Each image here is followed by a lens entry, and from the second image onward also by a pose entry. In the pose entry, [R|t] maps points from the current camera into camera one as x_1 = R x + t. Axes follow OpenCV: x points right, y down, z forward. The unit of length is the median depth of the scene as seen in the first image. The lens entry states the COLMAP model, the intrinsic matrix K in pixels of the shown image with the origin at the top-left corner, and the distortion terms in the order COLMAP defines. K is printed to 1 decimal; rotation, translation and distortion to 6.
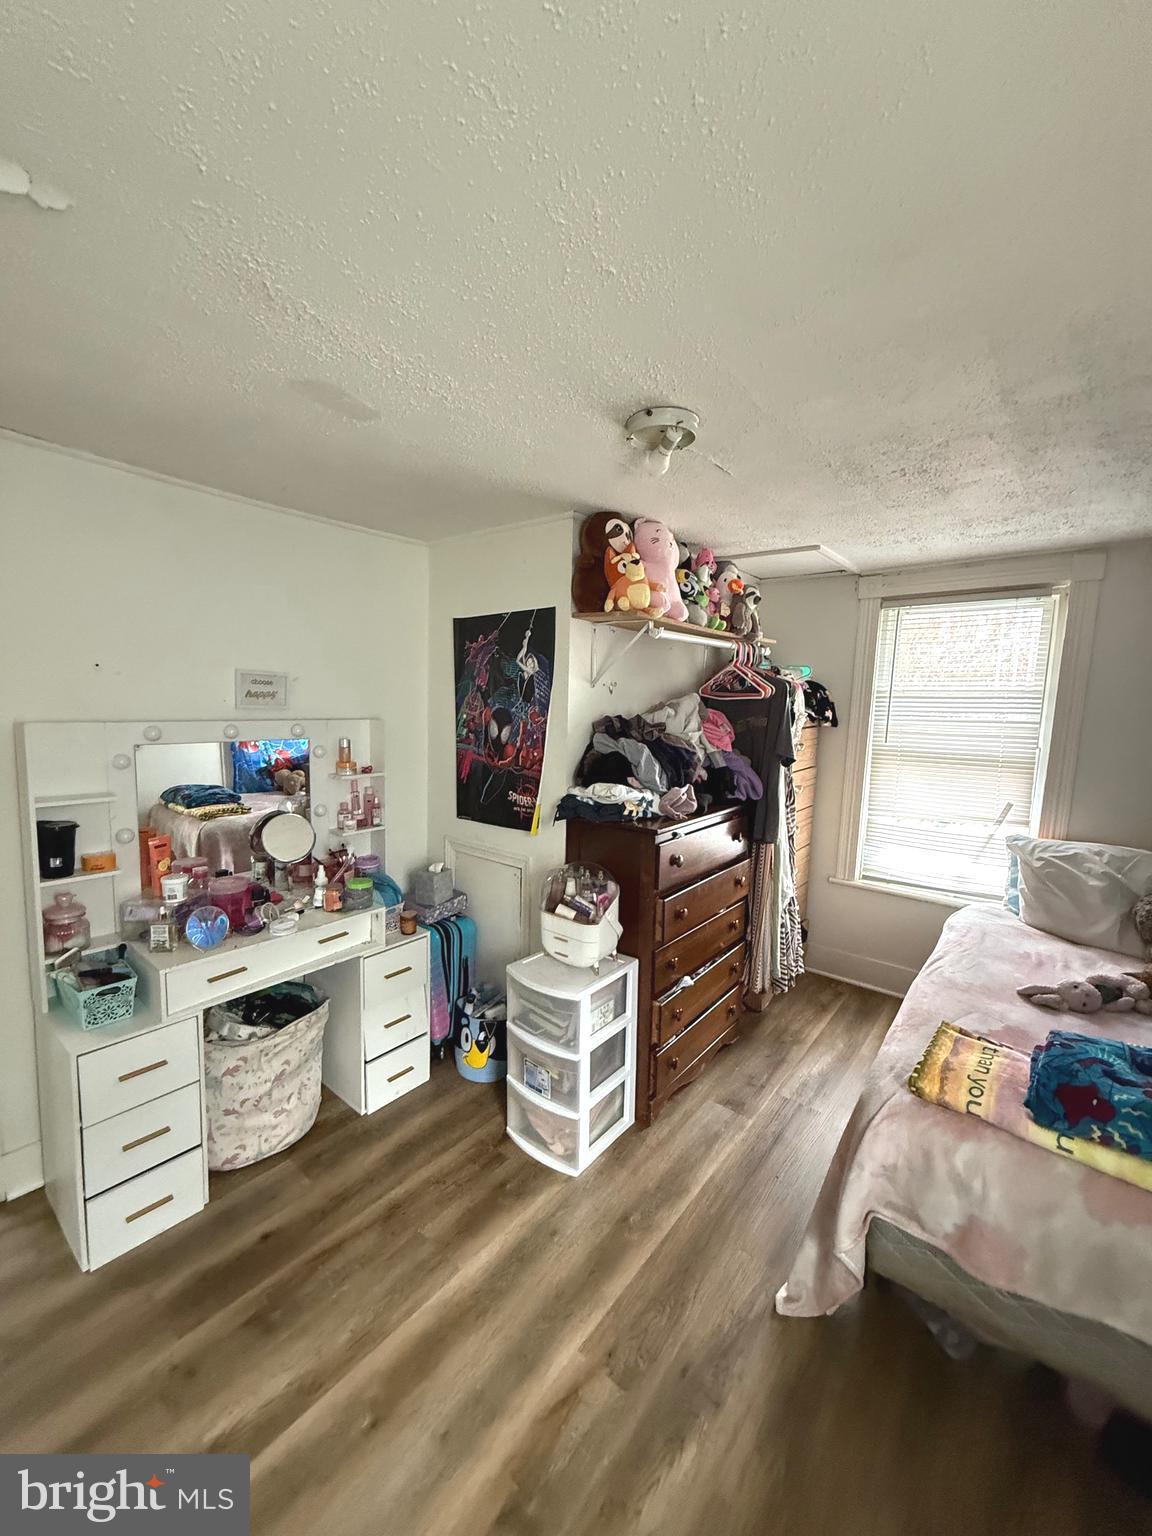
lens RADIAL K [[611.3, 0, 577.1], [0, 611.3, 762.5], [0, 0, 1]] dist [-0.000106, 0.000214]
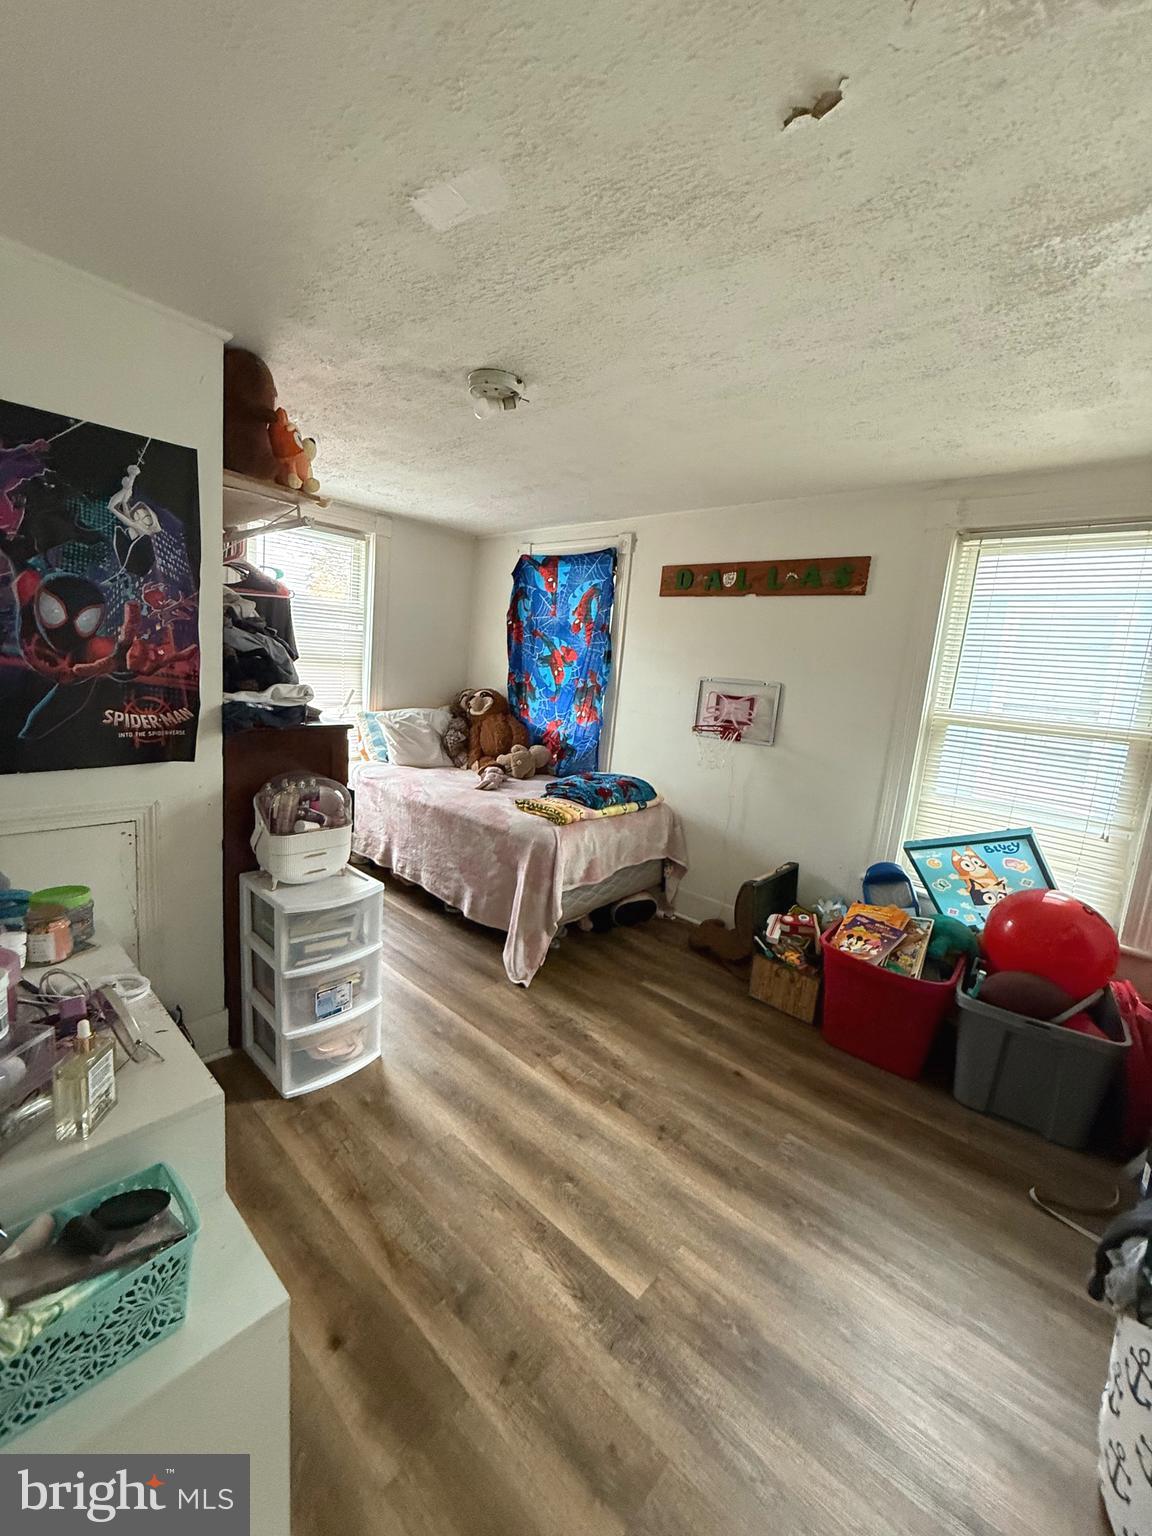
lens RADIAL K [[611.3, 0, 576.4], [0, 611.3, 763.4], [0, 0, 1]] dist [-0.000106, 0.000214]
pose [[0.054992, -0.177403, 0.982601, -0.807752], [0.034798, 0.983832, 0.175678, 0.005689], [-0.997880, 0.024531, 0.060276, 0.503922]]
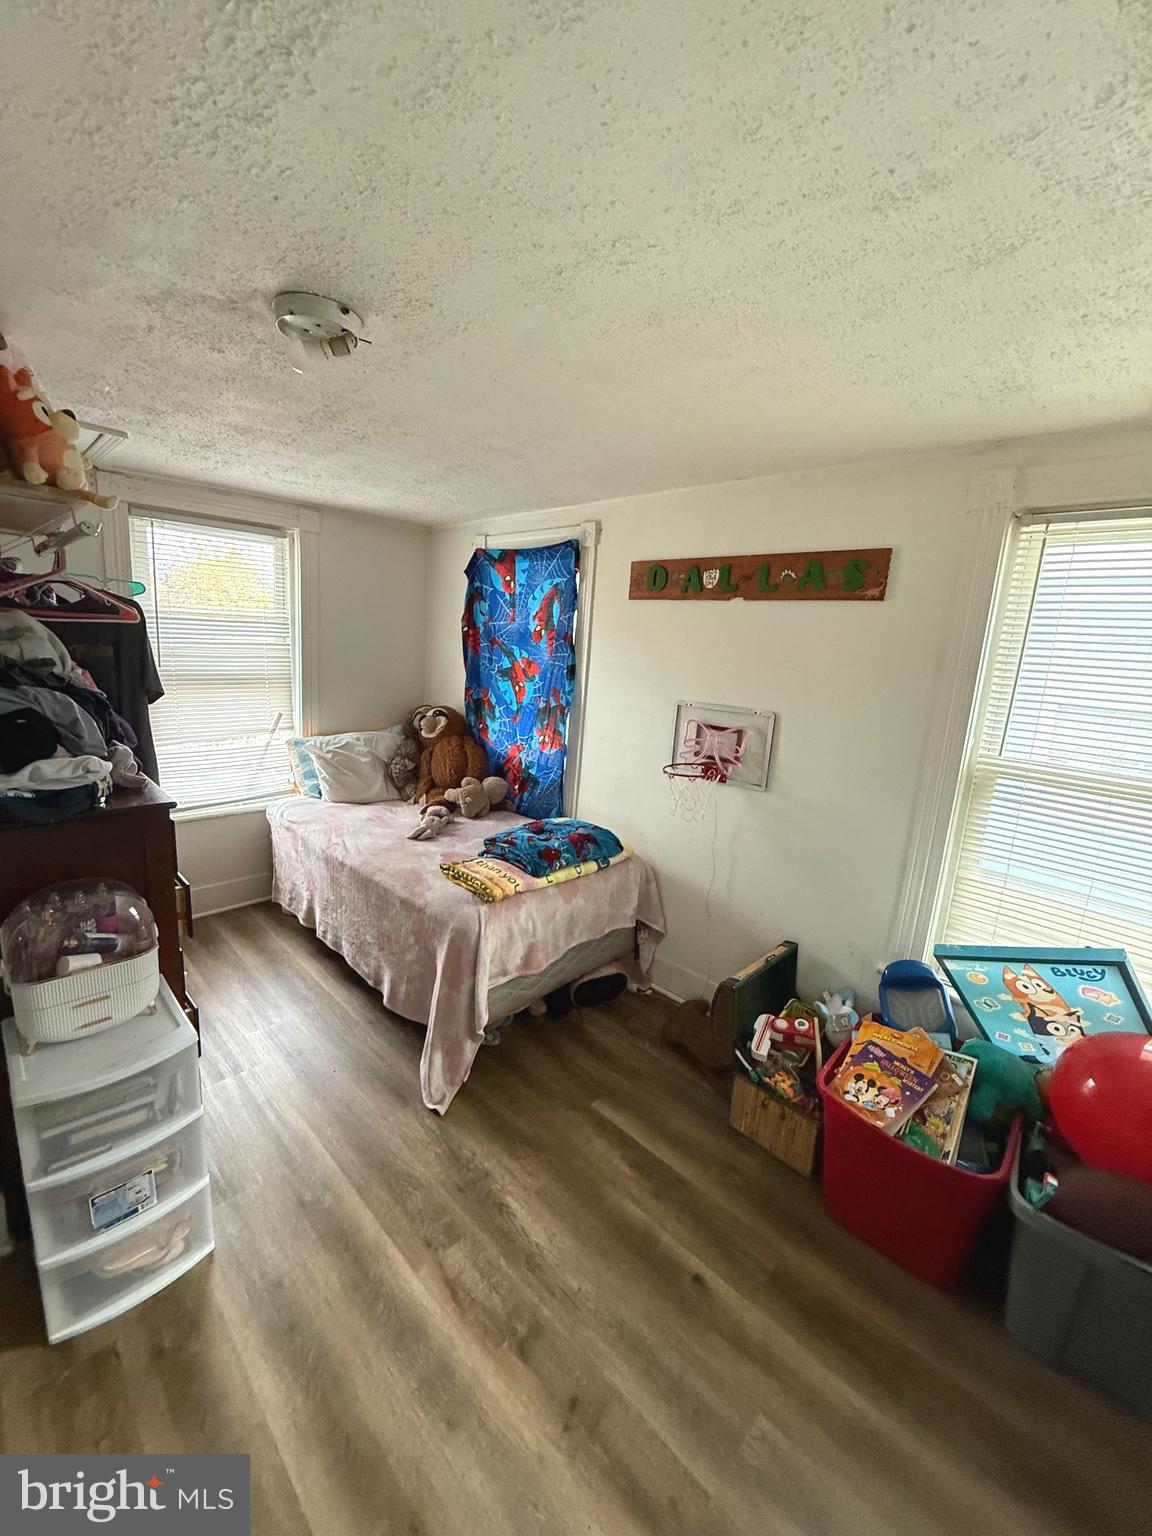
lens RADIAL K [[611.3, 0, 576.2], [0, 611.3, 763.0], [0, 0, 1]] dist [-0.000106, 0.000214]
pose [[0.093903, -0.207960, 0.973620, -0.515590], [0.054867, 0.977535, 0.203504, -0.061063], [-0.994068, 0.034310, 0.103204, 0.371582]]
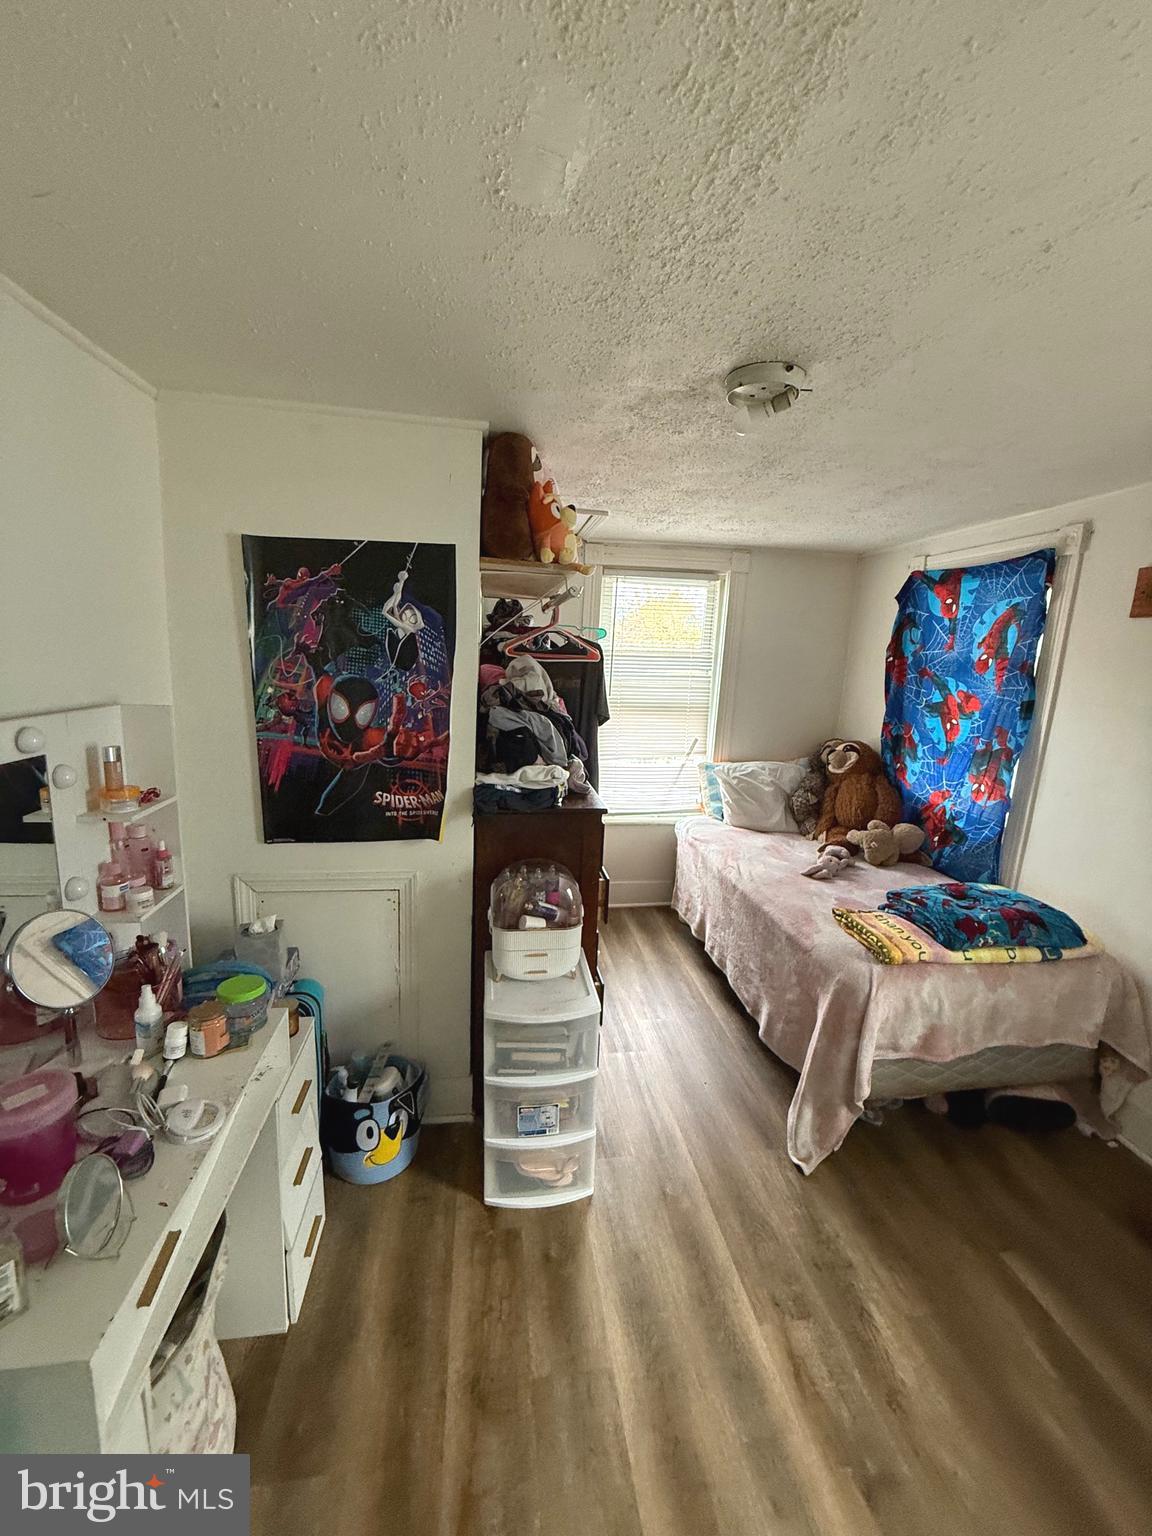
lens RADIAL K [[611.3, 0, 576.8], [0, 611.3, 763.2], [0, 0, 1]] dist [-0.000106, 0.000214]
pose [[0.676107, -0.128188, 0.725567, -0.521301], [0.058105, 0.990959, 0.120931, -0.068023], [-0.734508, -0.039603, 0.677443, 0.361137]]
